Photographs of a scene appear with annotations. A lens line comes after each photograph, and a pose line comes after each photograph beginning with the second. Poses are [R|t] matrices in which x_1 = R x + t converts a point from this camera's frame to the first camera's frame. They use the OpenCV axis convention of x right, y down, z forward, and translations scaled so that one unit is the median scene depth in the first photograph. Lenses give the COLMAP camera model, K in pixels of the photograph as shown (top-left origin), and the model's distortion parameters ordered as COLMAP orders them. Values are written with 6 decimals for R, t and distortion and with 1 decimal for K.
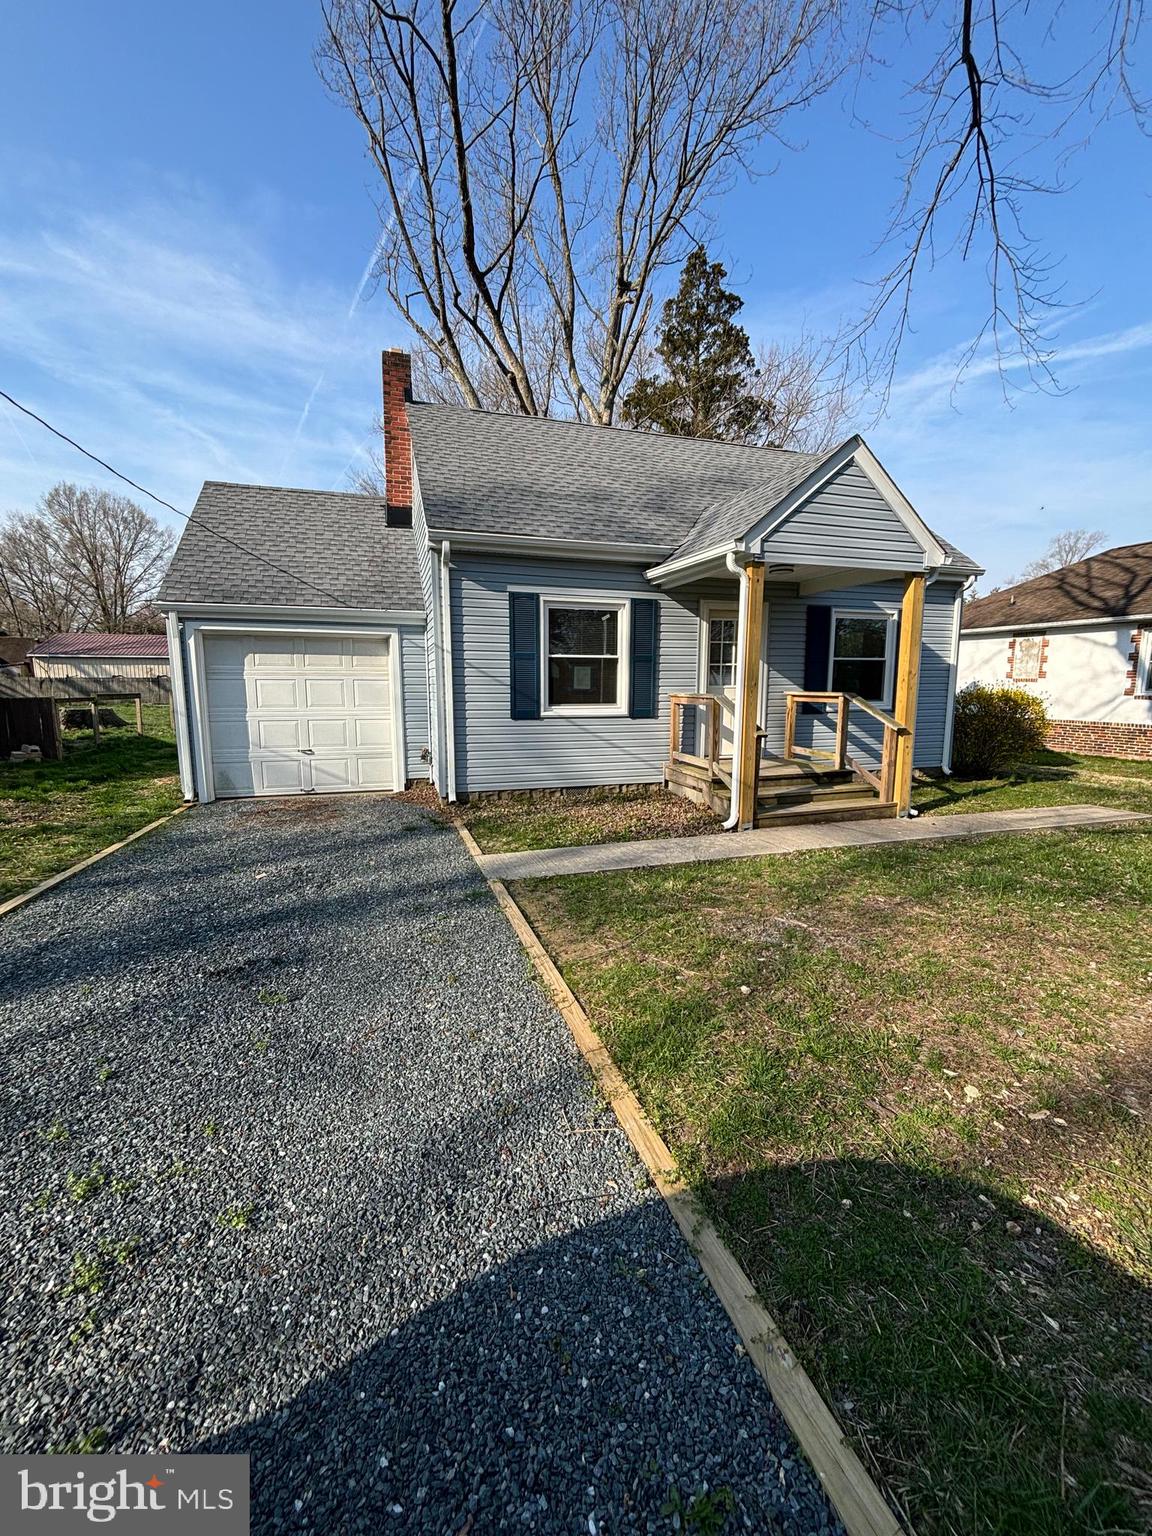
lens RADIAL K [[627.5, 0, 576.0], [0, 627.5, 768.0], [0, 0, 1]] dist [-0.001980, -0.000468]
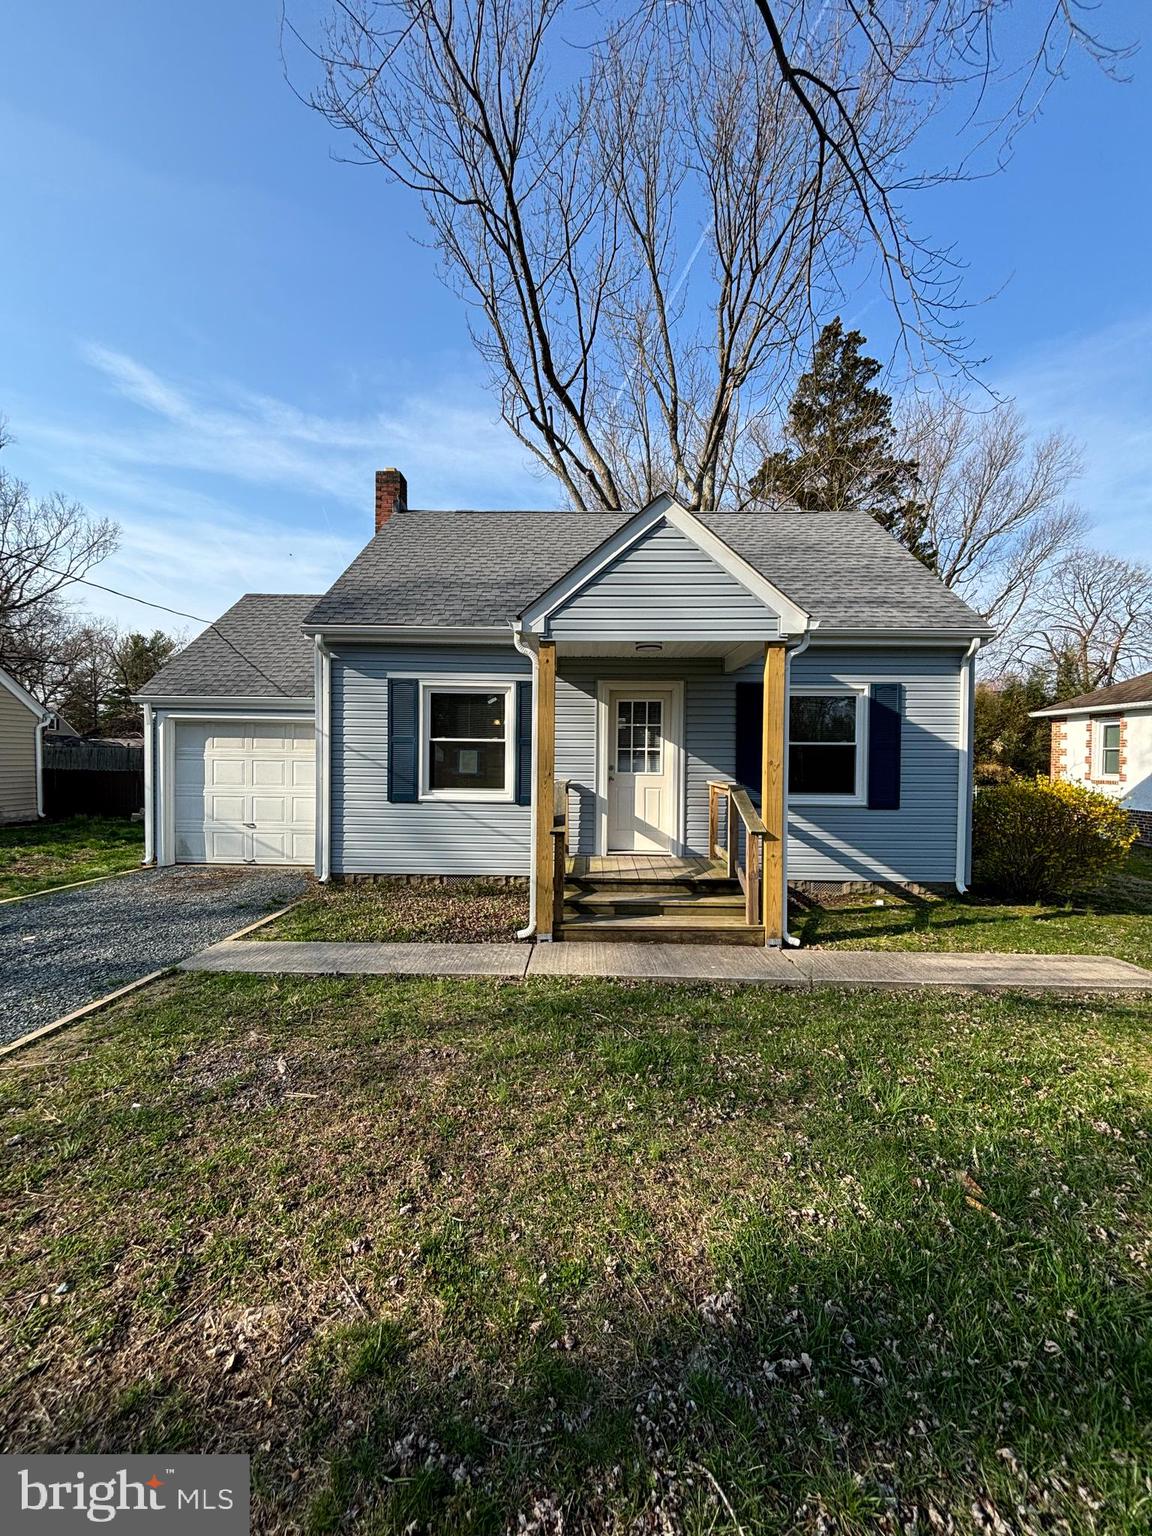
lens RADIAL K [[625.2, 0, 576.0], [0, 625.2, 768.0], [0, 0, 1]] dist [0.000259, -0.000087]
pose [[0.946923, 0.016996, -0.321011, 0.484982], [-0.055224, 0.992356, -0.110359, -0.038084], [0.316681, 0.122229, 0.940624, 0.147893]]
